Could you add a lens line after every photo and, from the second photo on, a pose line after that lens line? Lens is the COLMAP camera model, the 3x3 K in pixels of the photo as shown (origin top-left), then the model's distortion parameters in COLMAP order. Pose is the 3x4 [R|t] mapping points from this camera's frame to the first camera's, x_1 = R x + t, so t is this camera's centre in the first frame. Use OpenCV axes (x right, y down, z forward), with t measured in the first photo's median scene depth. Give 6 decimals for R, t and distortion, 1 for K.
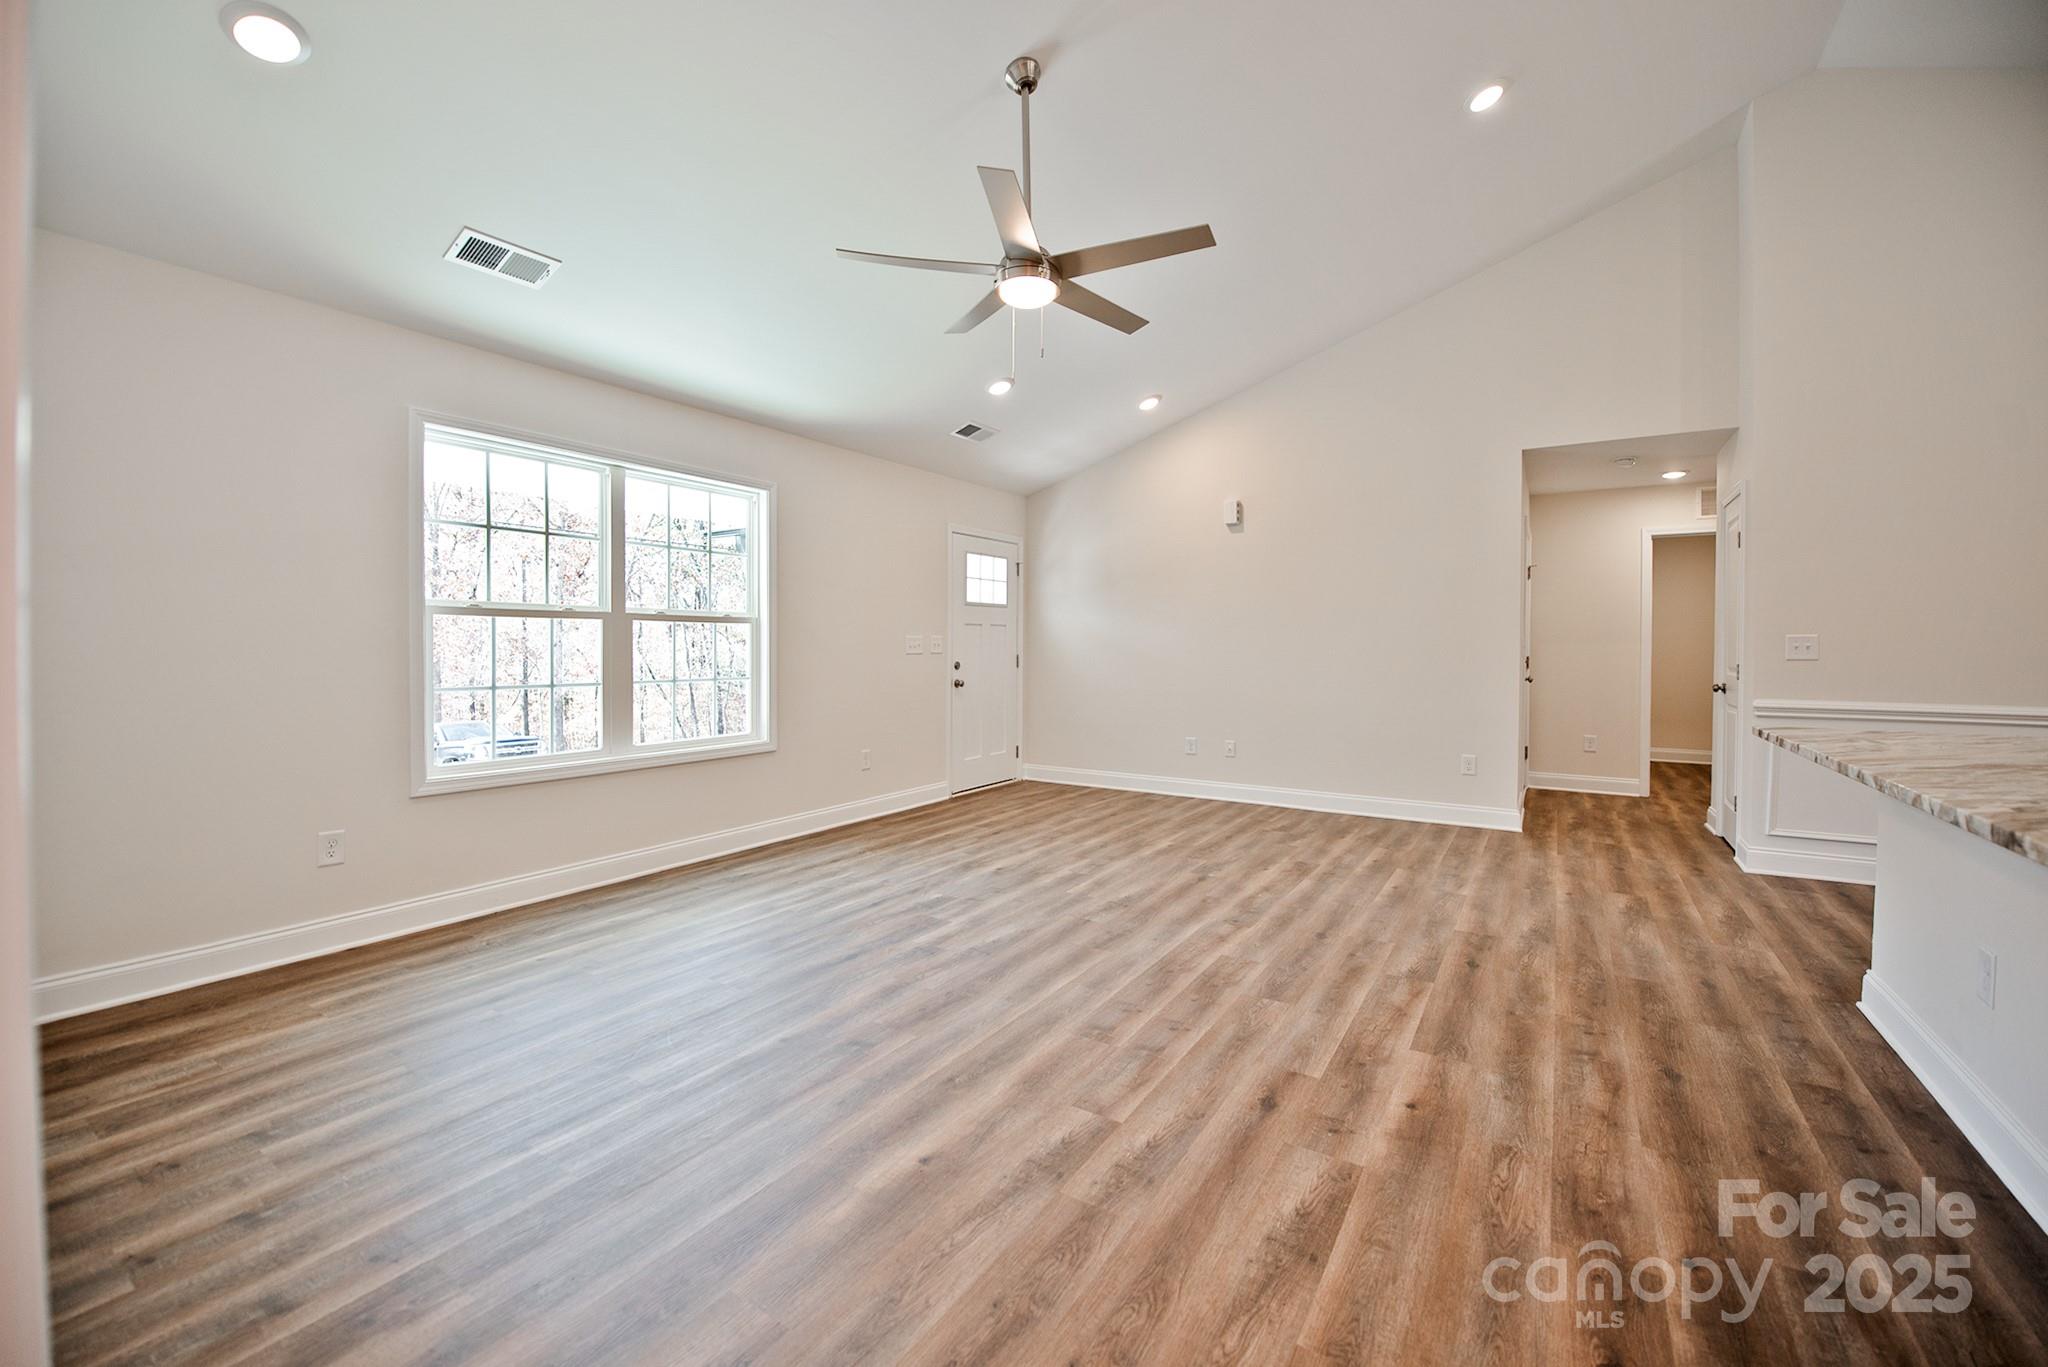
lens RADIAL K [[842.7, 0, 942.9], [0, 842.7, 656.1], [0, 0, 1]] dist [-0.011917, -0.000670]
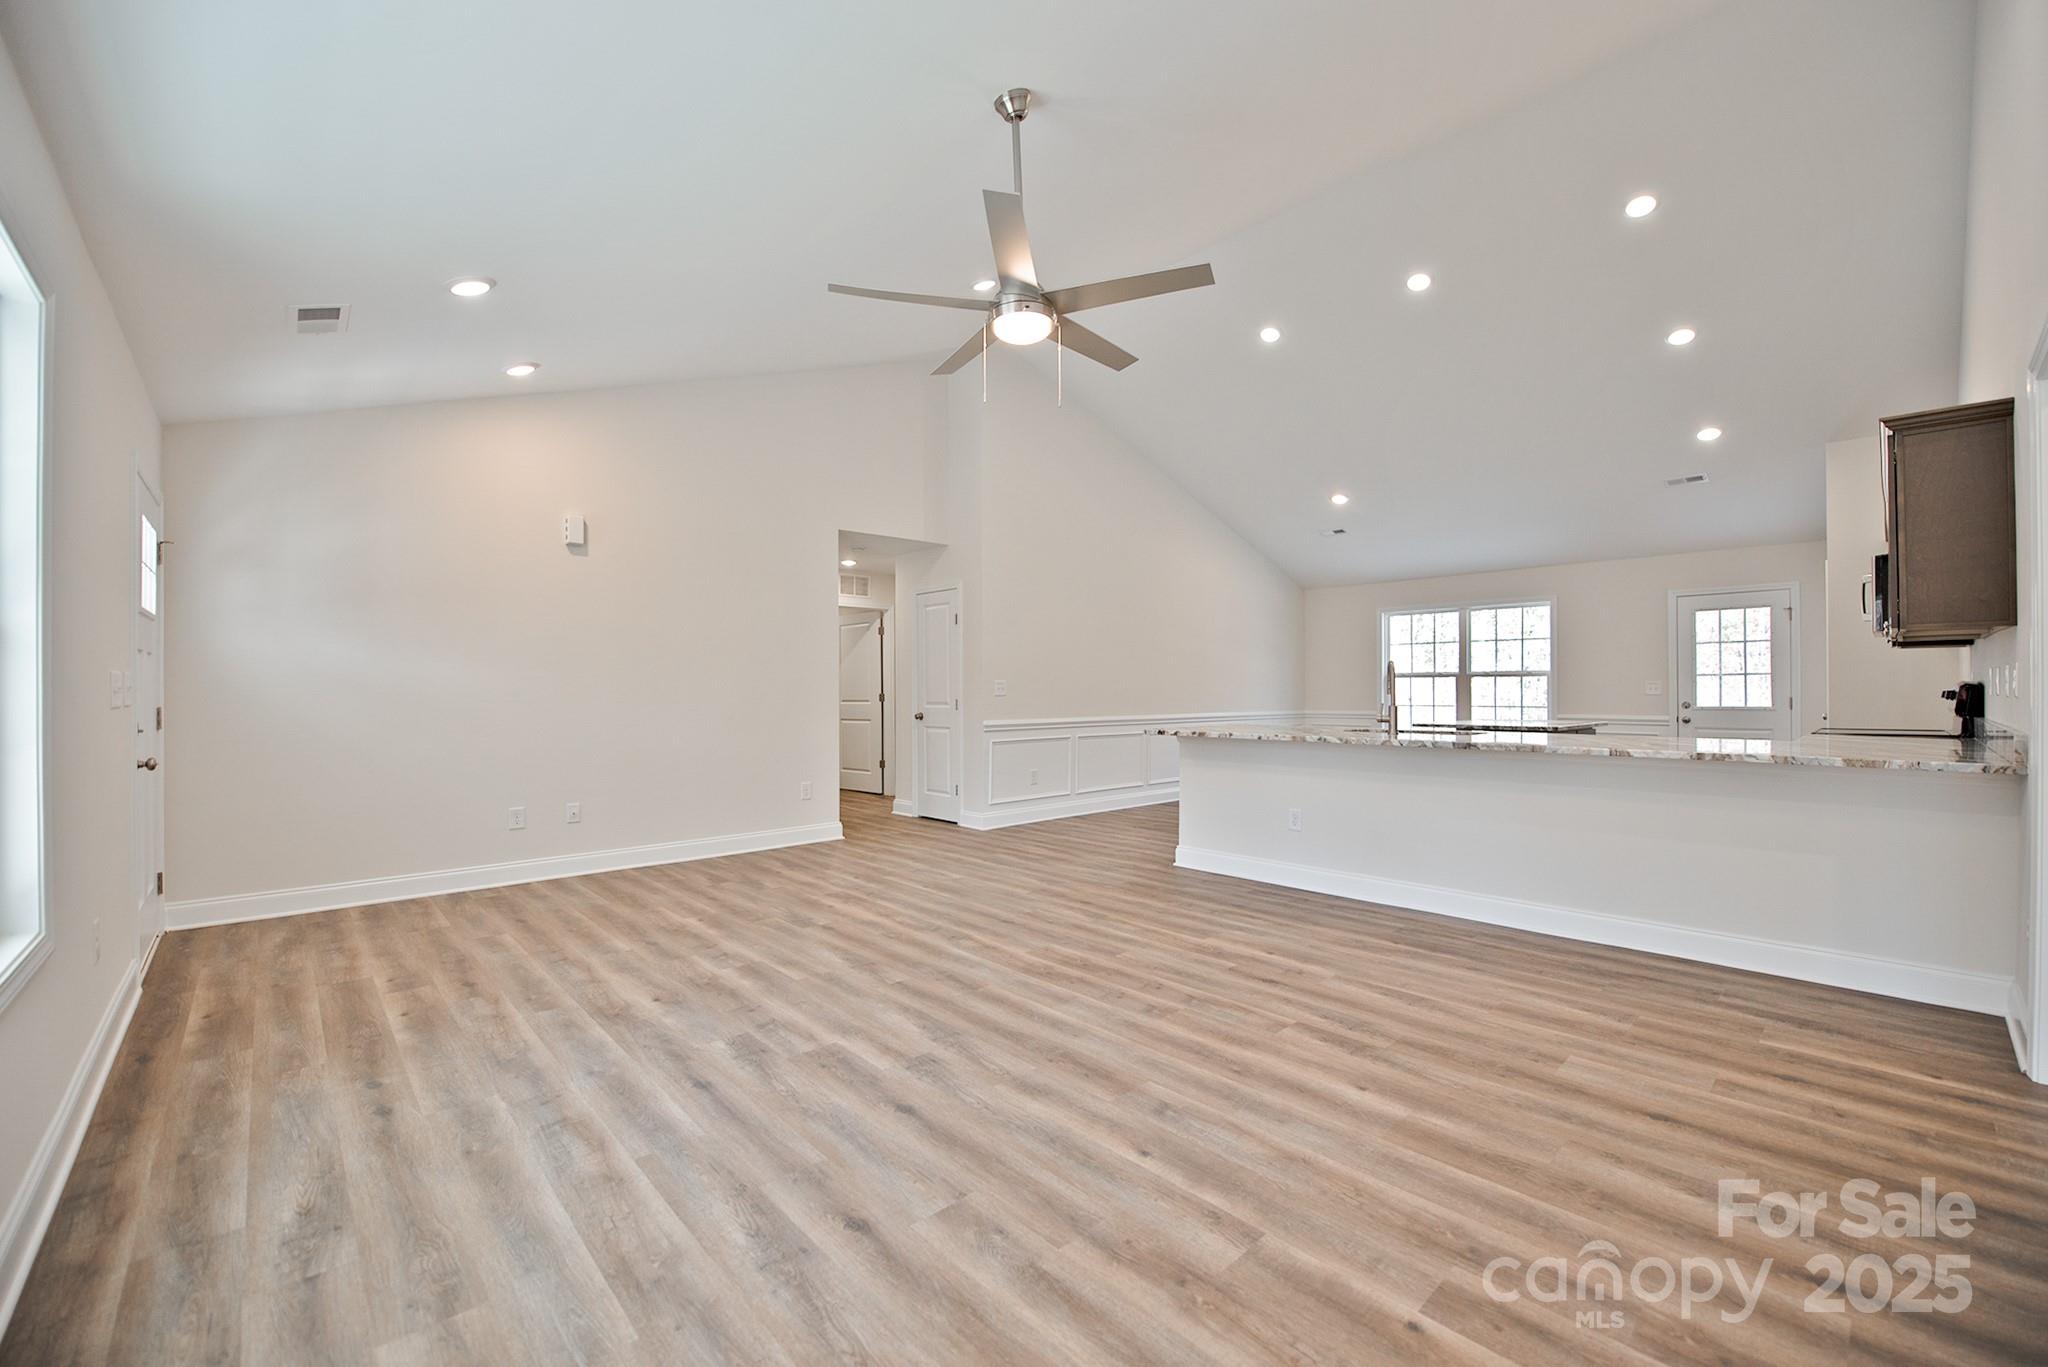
lens RADIAL K [[856.0, 0, 1108.1], [0, 856.0, 689.0], [0, 0, 1]] dist [-0.017230, 0.000123]
pose [[0.152593, -0.003395, 0.988283, -0.767495], [0.018316, 0.999832, 0.000607, -0.004371], [-0.988119, 0.018008, 0.152629, 0.668536]]
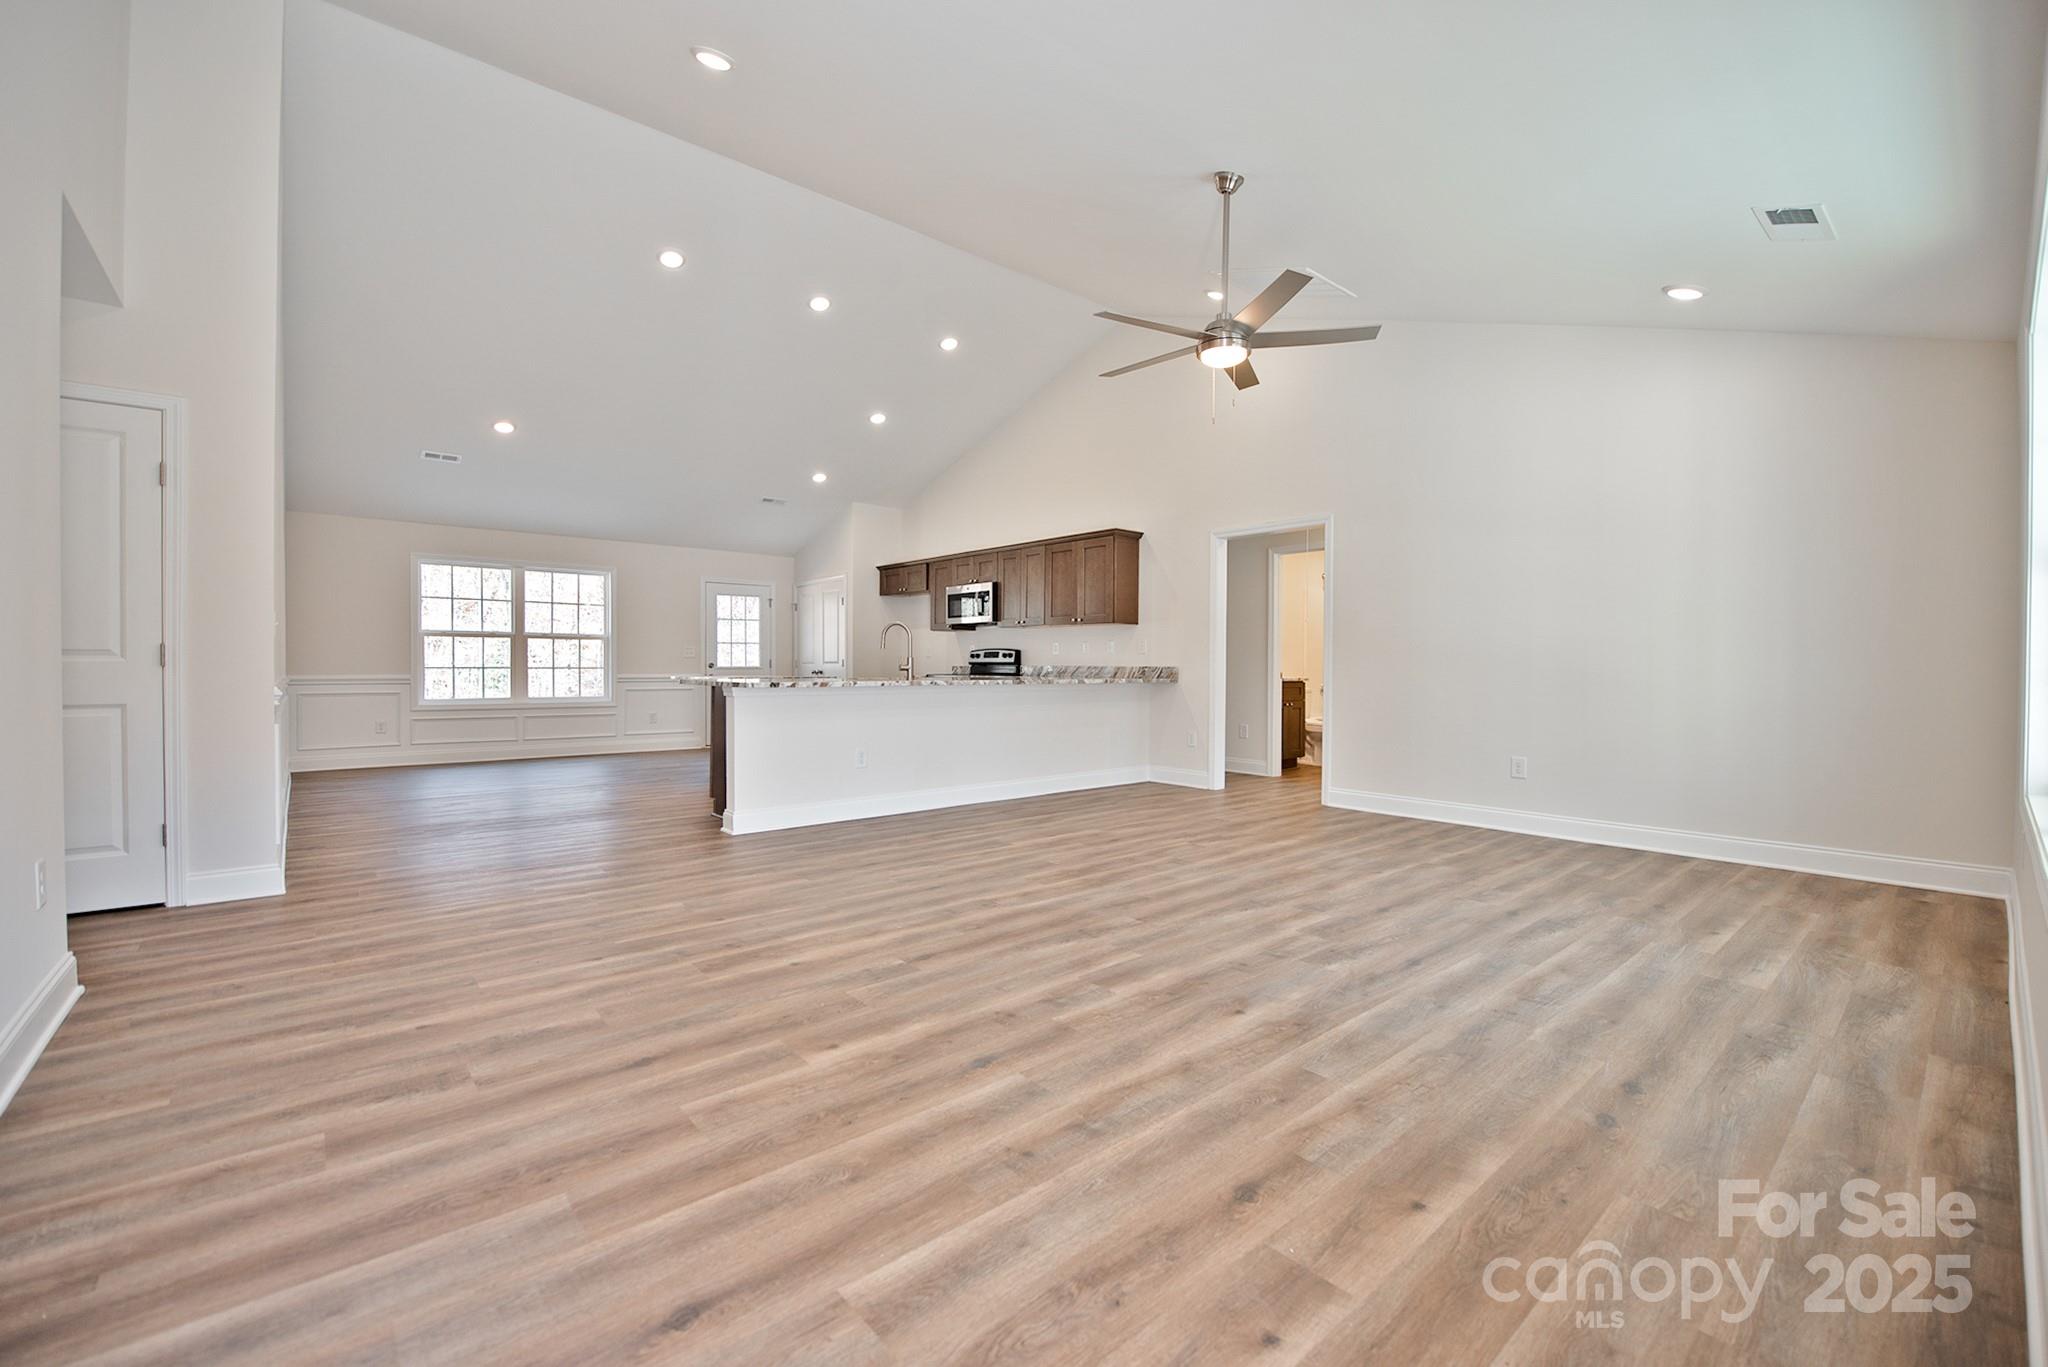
lens RADIAL K [[821.5, 0, 950.0], [0, 821.5, 676.8], [0, 0, 1]] dist [-0.012308, -0.000376]
pose [[-0.961498, -0.010857, 0.274598, 0.136908], [-0.003270, 0.999601, 0.028069, 0.024651], [-0.274793, 0.026090, -0.961149, 2.053366]]
